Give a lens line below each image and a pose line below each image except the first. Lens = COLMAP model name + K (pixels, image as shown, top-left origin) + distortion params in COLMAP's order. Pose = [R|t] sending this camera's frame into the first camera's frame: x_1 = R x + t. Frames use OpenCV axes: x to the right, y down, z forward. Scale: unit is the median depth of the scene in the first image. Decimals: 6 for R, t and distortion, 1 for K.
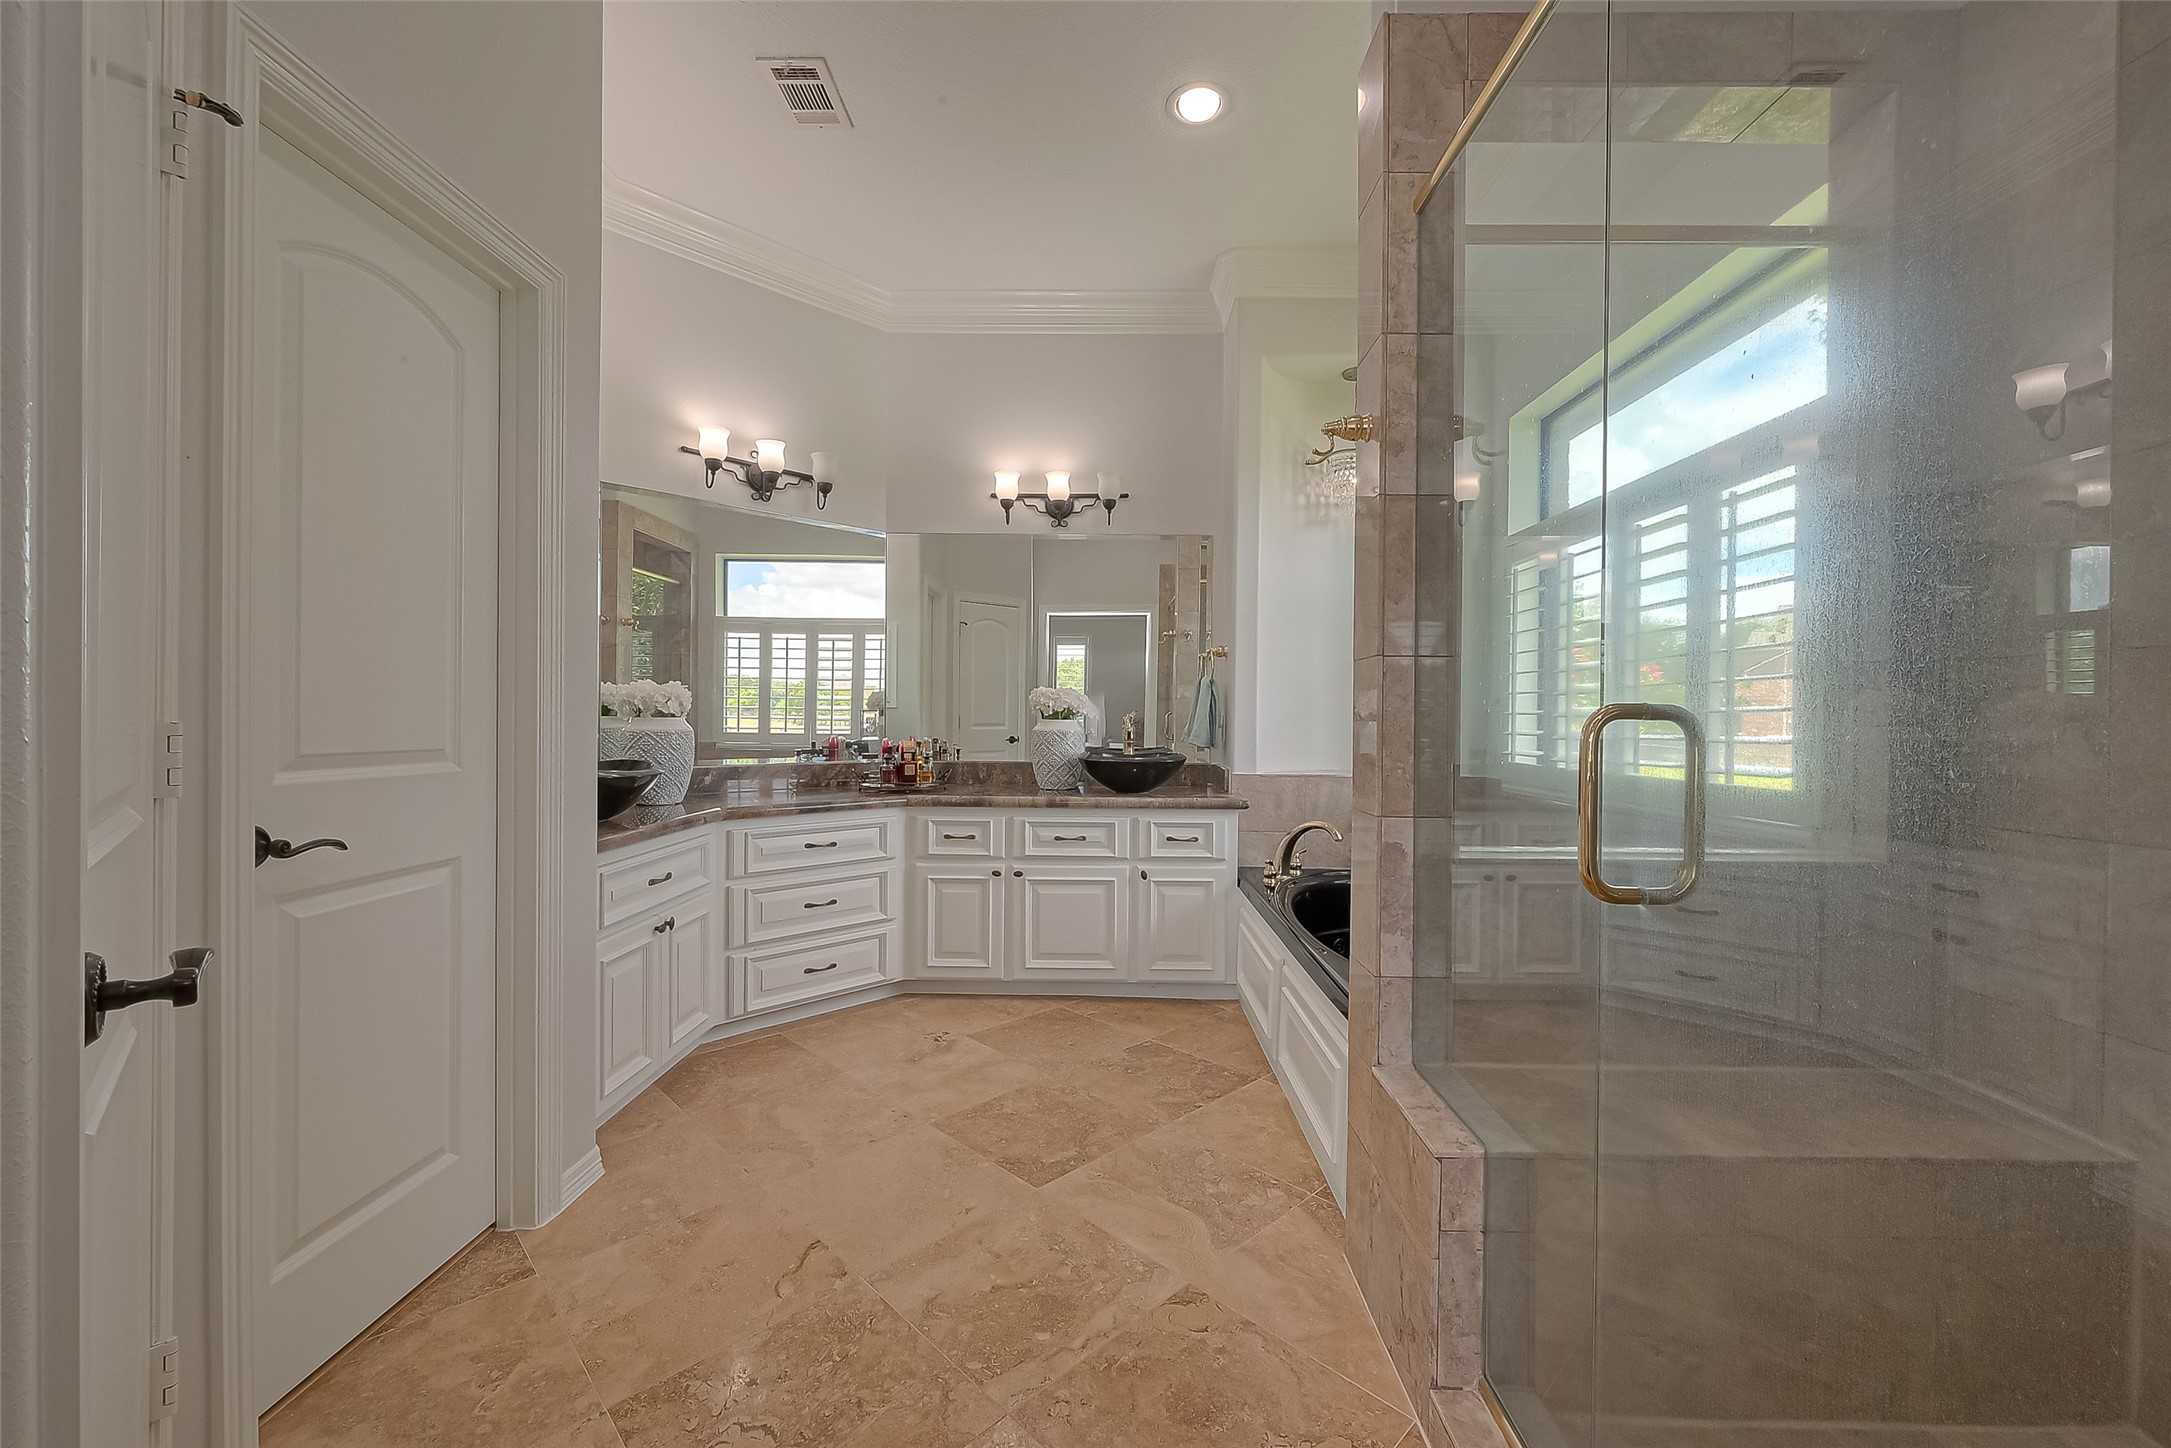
lens RADIAL K [[862.7, 0, 1096.1], [0, 862.7, 729.0], [0, 0, 1]] dist [0.015441, 0.000020]
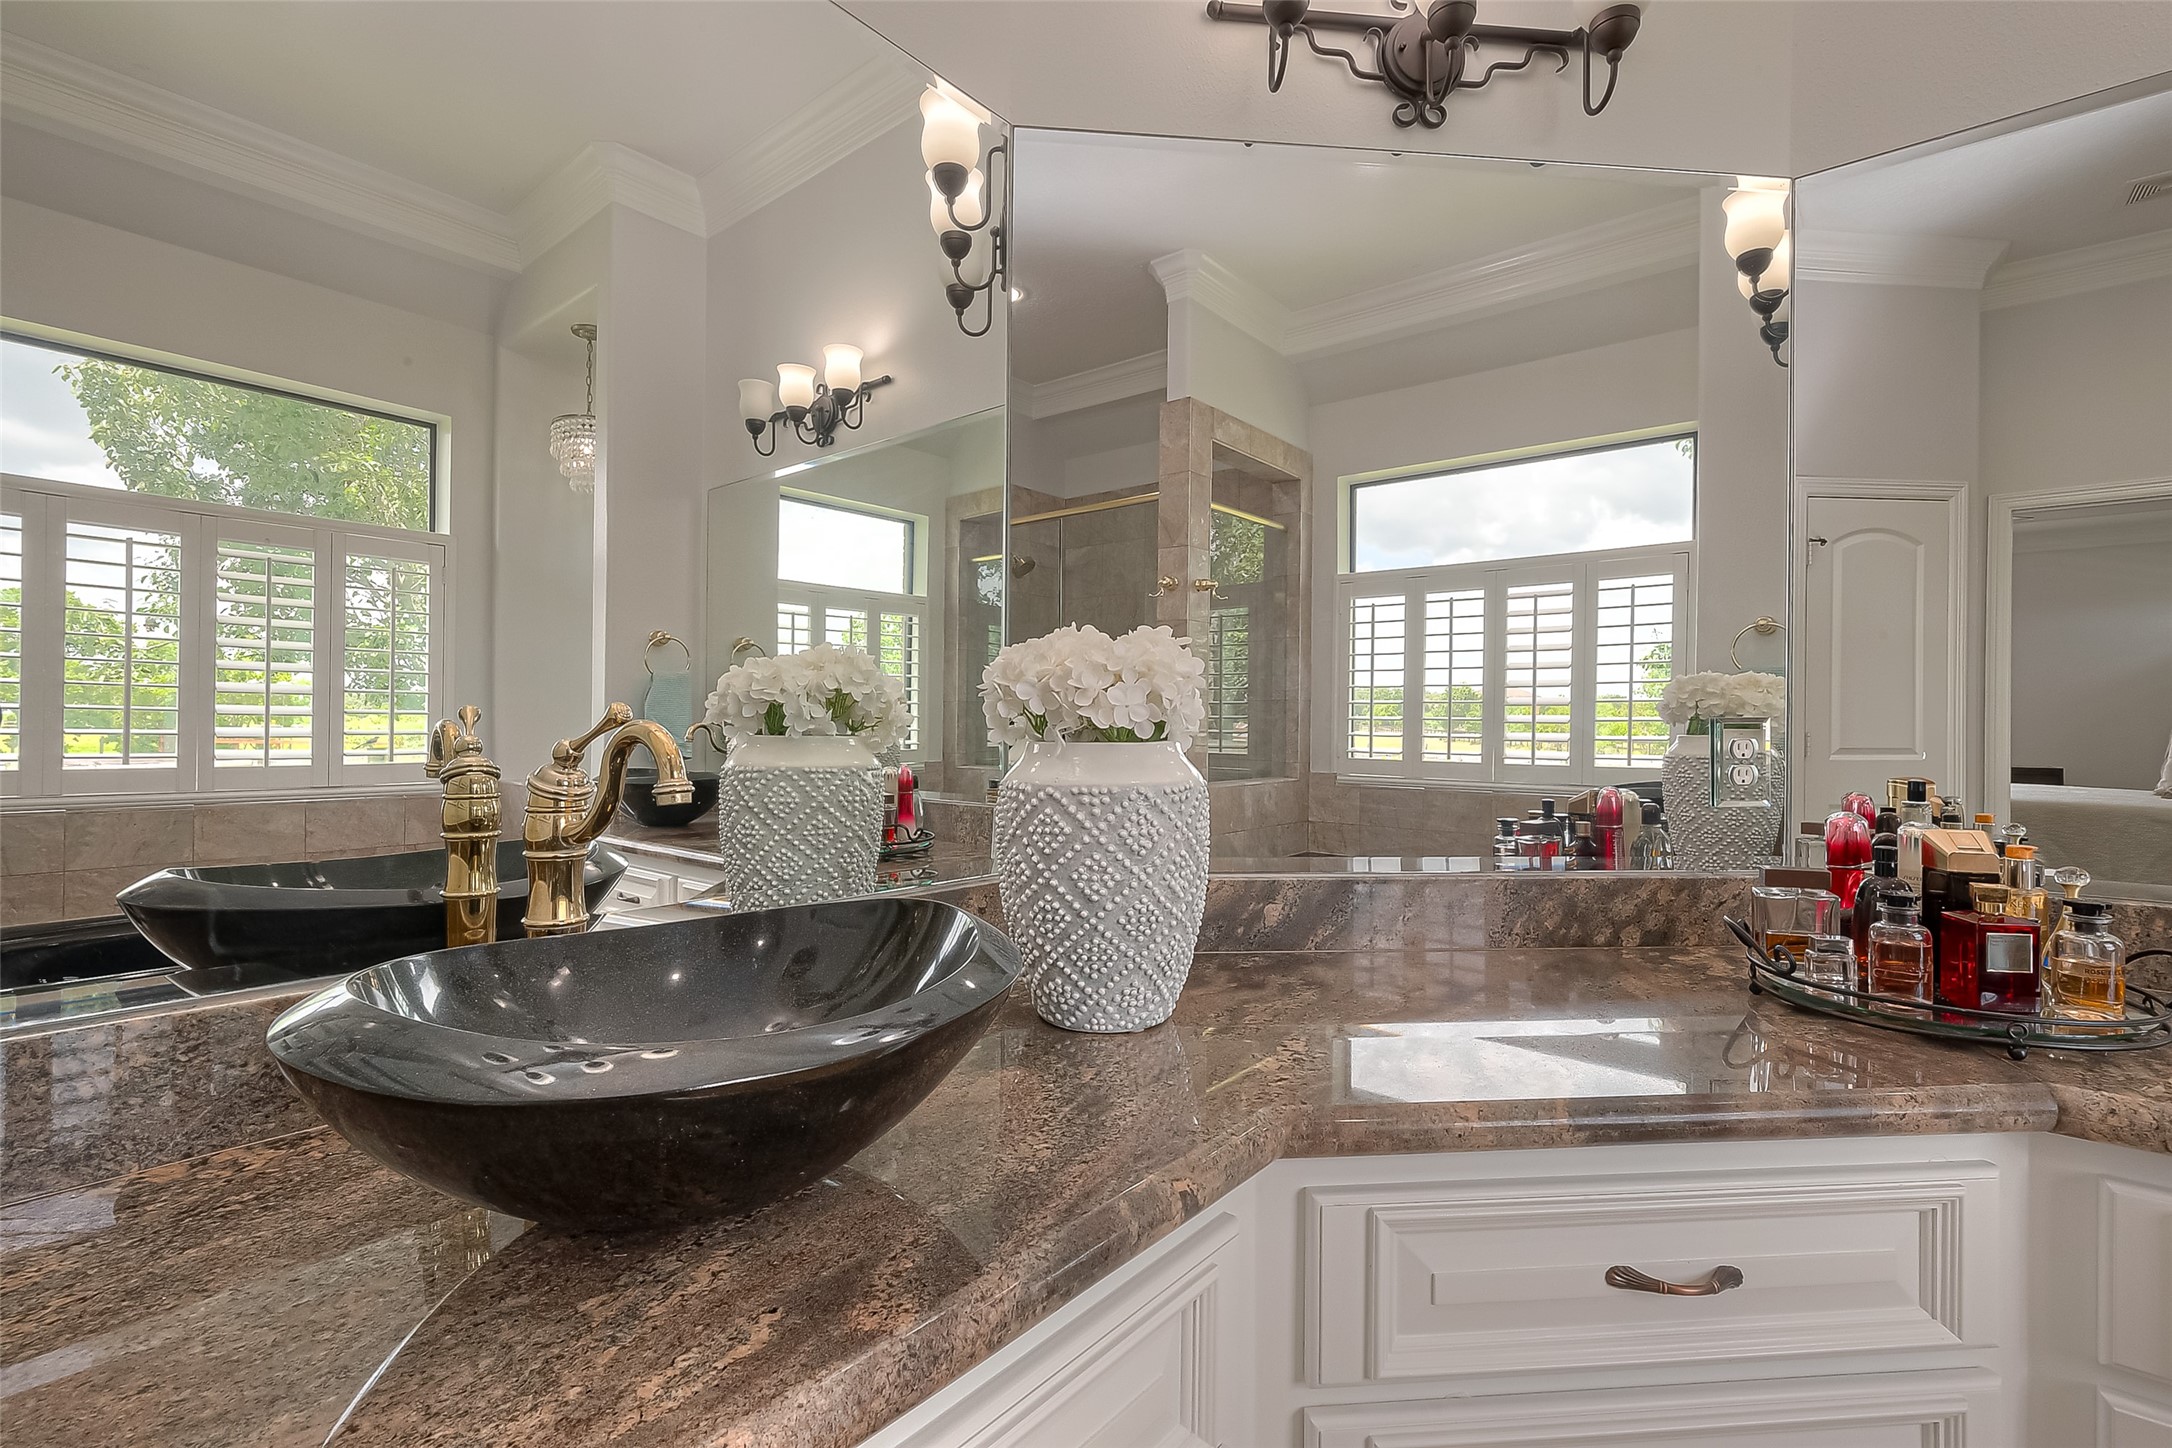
lens RADIAL K [[972.2, 0, 1083.0], [0, 972.2, 699.0], [0, 0, 1]] dist [0.011633, -0.000188]
pose [[0.773215, -0.017321, -0.633907, -0.133078], [-0.012772, 0.998999, -0.042876, -0.006186], [0.634015, 0.041248, 0.772220, 0.334435]]
